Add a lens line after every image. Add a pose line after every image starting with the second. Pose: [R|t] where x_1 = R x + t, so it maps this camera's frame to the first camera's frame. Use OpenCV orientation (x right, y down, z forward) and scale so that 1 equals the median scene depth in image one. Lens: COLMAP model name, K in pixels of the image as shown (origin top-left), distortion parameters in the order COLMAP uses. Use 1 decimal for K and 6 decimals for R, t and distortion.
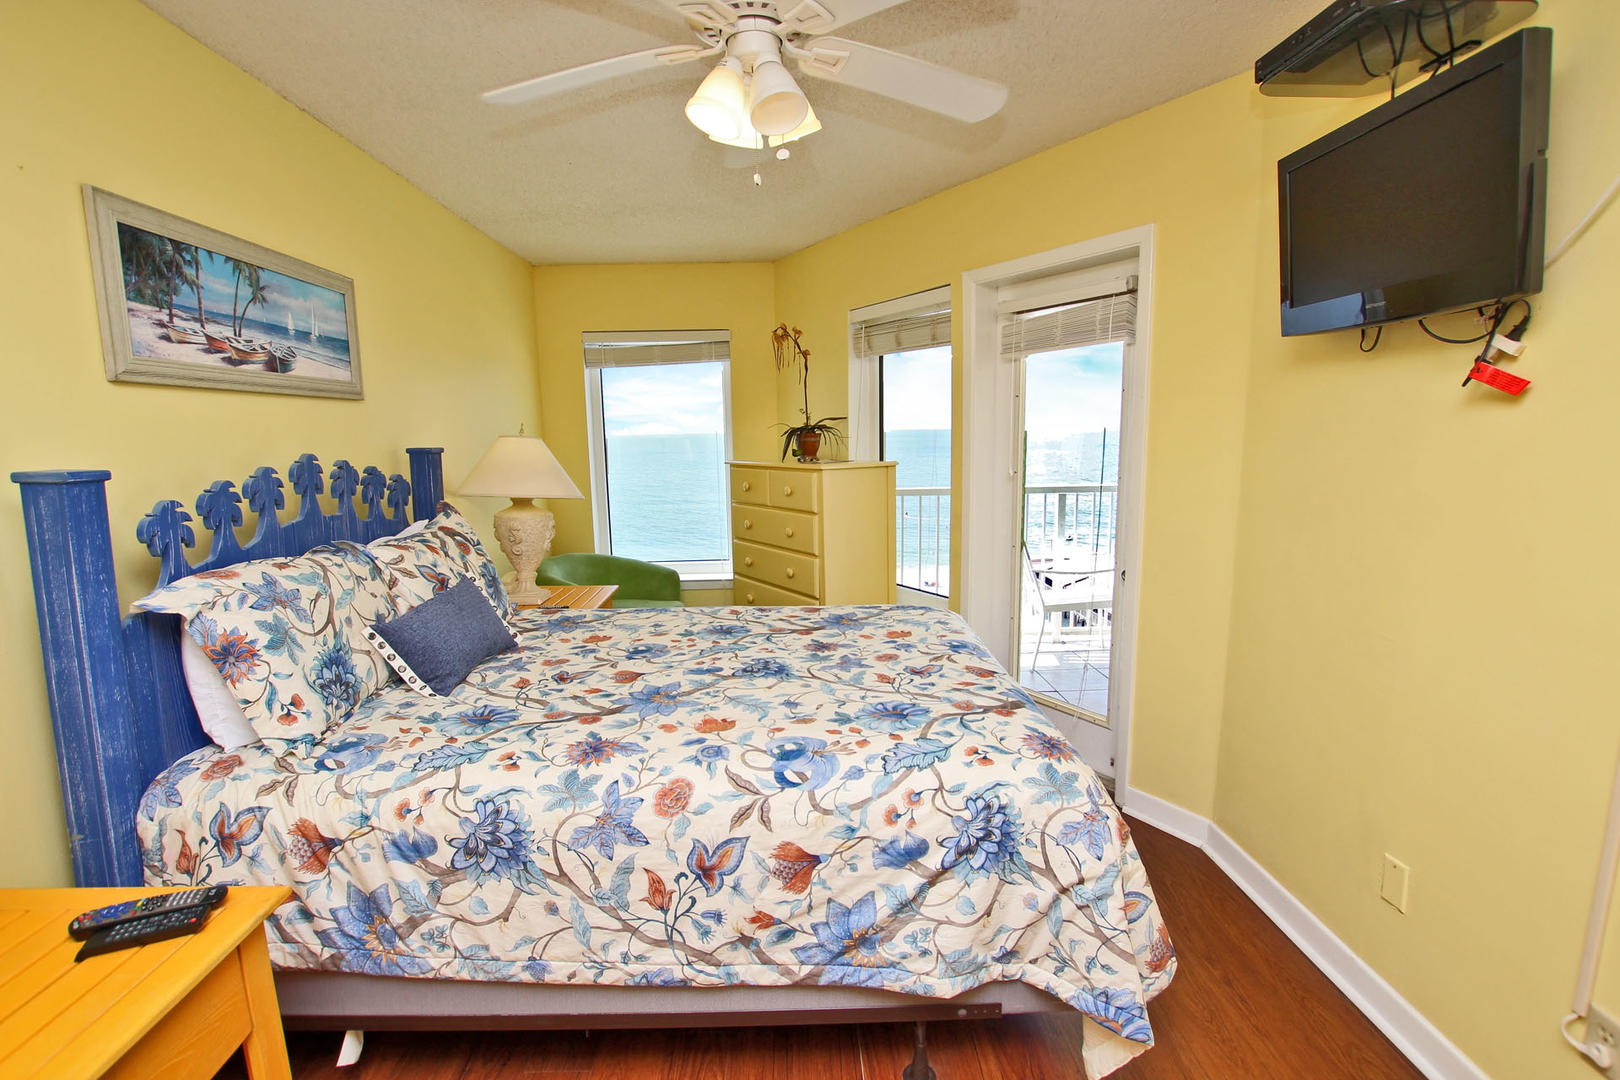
lens RADIAL K [[749.8, 0, 811.6], [0, 749.8, 548.5], [0, 0, 1]] dist [-0.025423, 0.001127]
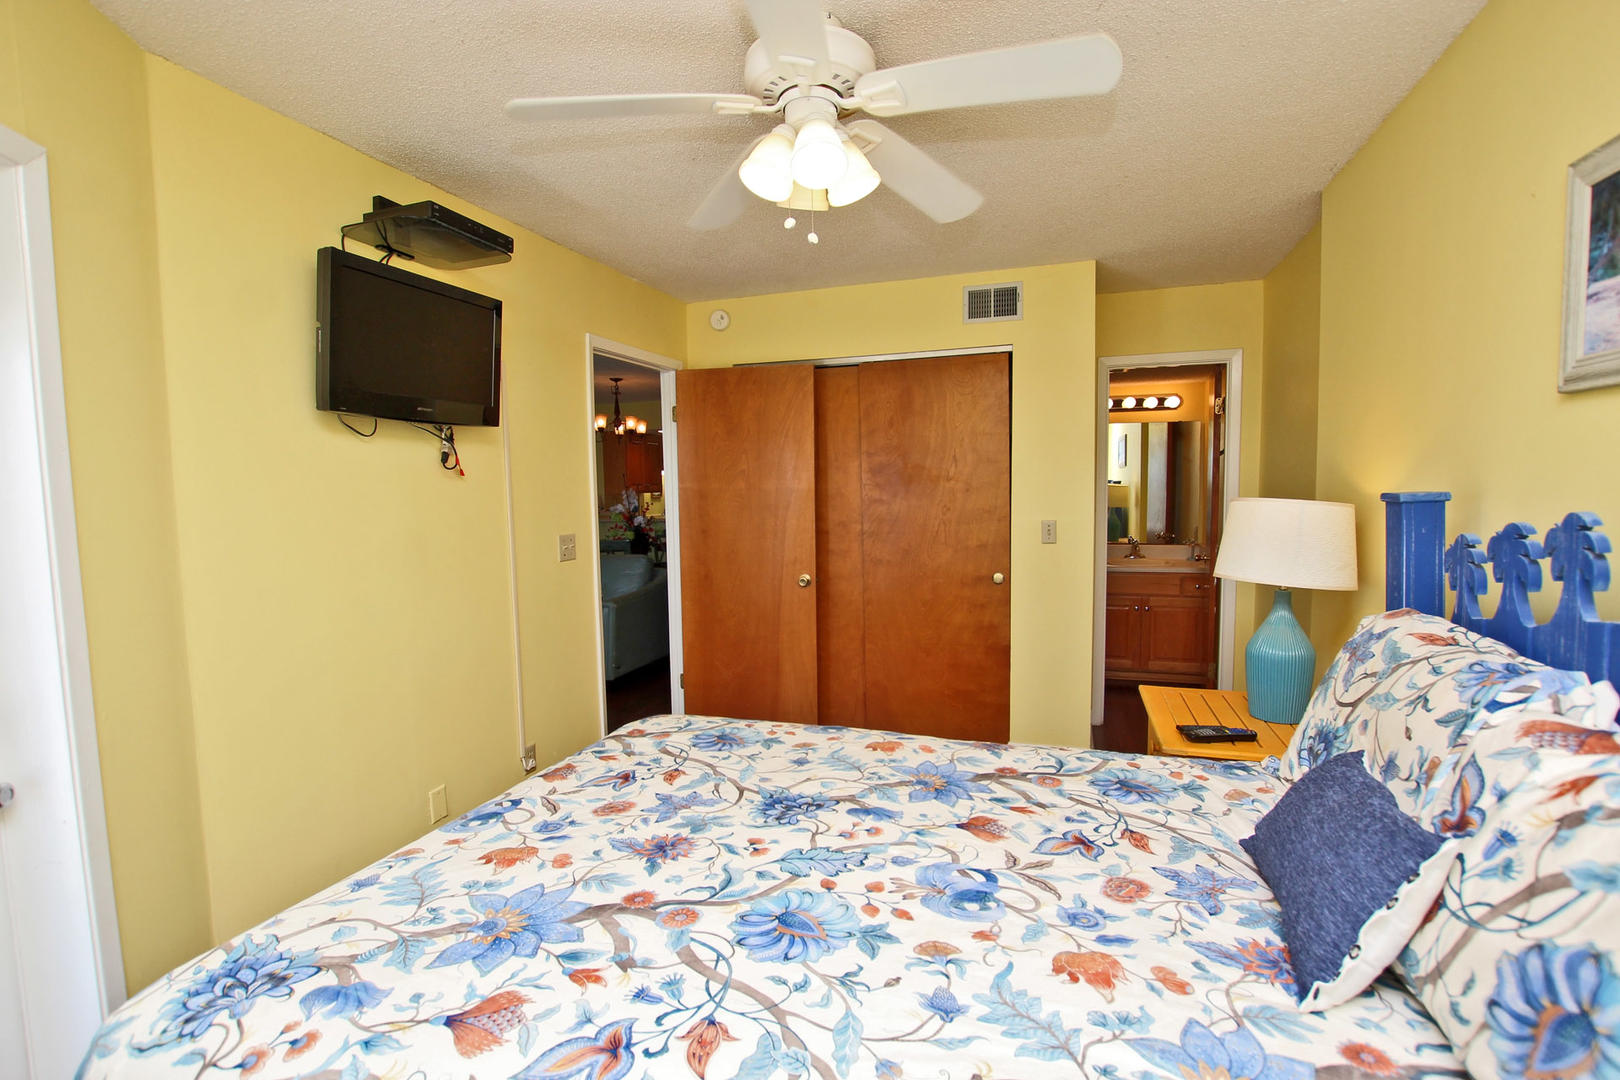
lens RADIAL K [[749.8, 0, 813.7], [0, 749.8, 541.0], [0, 0, 1]] dist [-0.025423, 0.001127]
pose [[-0.937817, 0.009477, 0.347000, -0.358530], [0.087833, 0.973577, 0.210791, -0.257205], [-0.335834, 0.228162, -0.913870, 1.699392]]
